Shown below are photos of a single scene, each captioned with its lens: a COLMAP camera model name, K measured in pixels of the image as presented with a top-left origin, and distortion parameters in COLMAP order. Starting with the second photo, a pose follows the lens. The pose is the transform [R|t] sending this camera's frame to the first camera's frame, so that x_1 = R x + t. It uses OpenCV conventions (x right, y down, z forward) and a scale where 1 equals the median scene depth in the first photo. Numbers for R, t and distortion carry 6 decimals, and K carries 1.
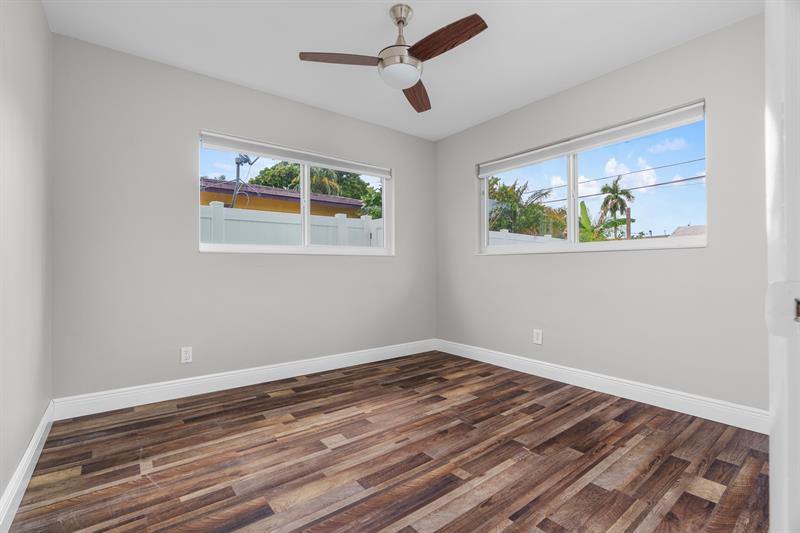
lens RADIAL K [[359.8, 0, 395.0], [0, 359.8, 266.7], [0, 0, 1]] dist [-0.004891, 0.000383]
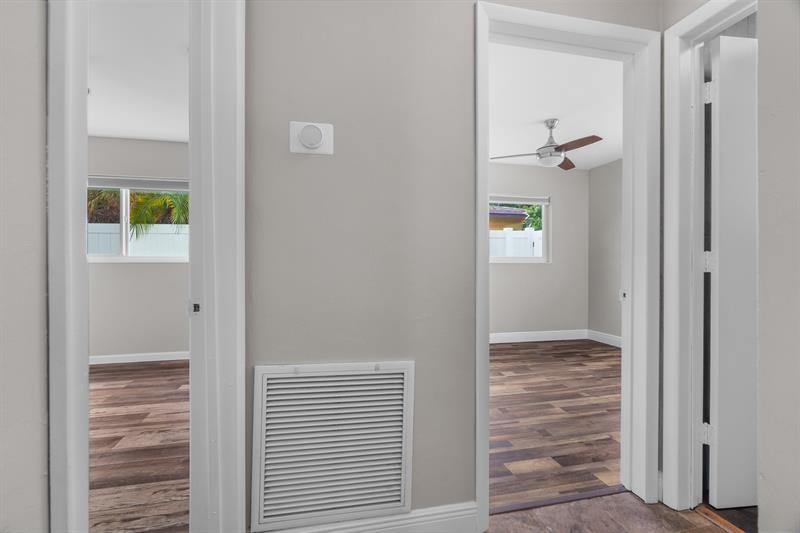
lens RADIAL K [[359.8, 0, 395.0], [0, 359.8, 266.7], [0, 0, 1]] dist [-0.004891, 0.000383]
pose [[0.904726, 0.006487, -0.425945, 0.074333], [-0.002700, 0.999951, 0.009492, -0.055042], [0.425986, -0.007438, 0.904699, -0.816918]]
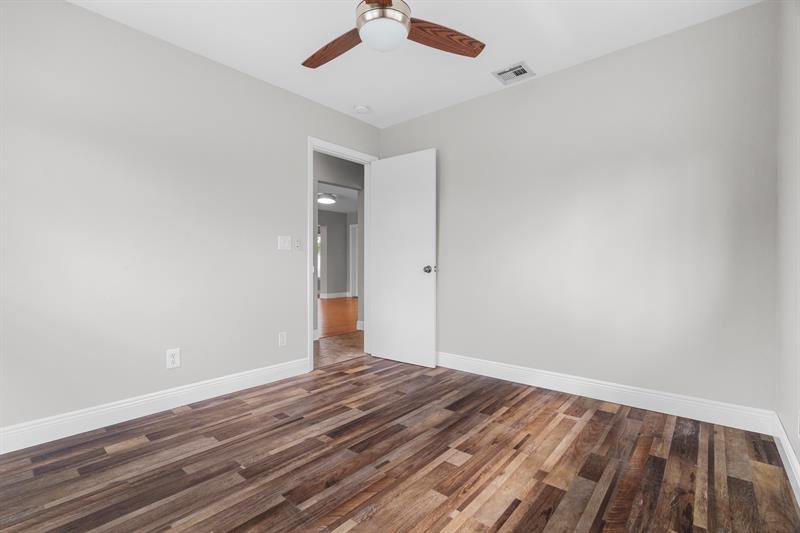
lens RADIAL K [[359.8, 0, 395.0], [0, 359.8, 266.7], [0, 0, 1]] dist [-0.004891, 0.000383]
pose [[-0.980879, 0.003042, -0.194594, 0.153411], [0.002140, 0.999986, 0.004843, 0.002865], [0.194606, 0.004334, -0.980872, 1.811850]]
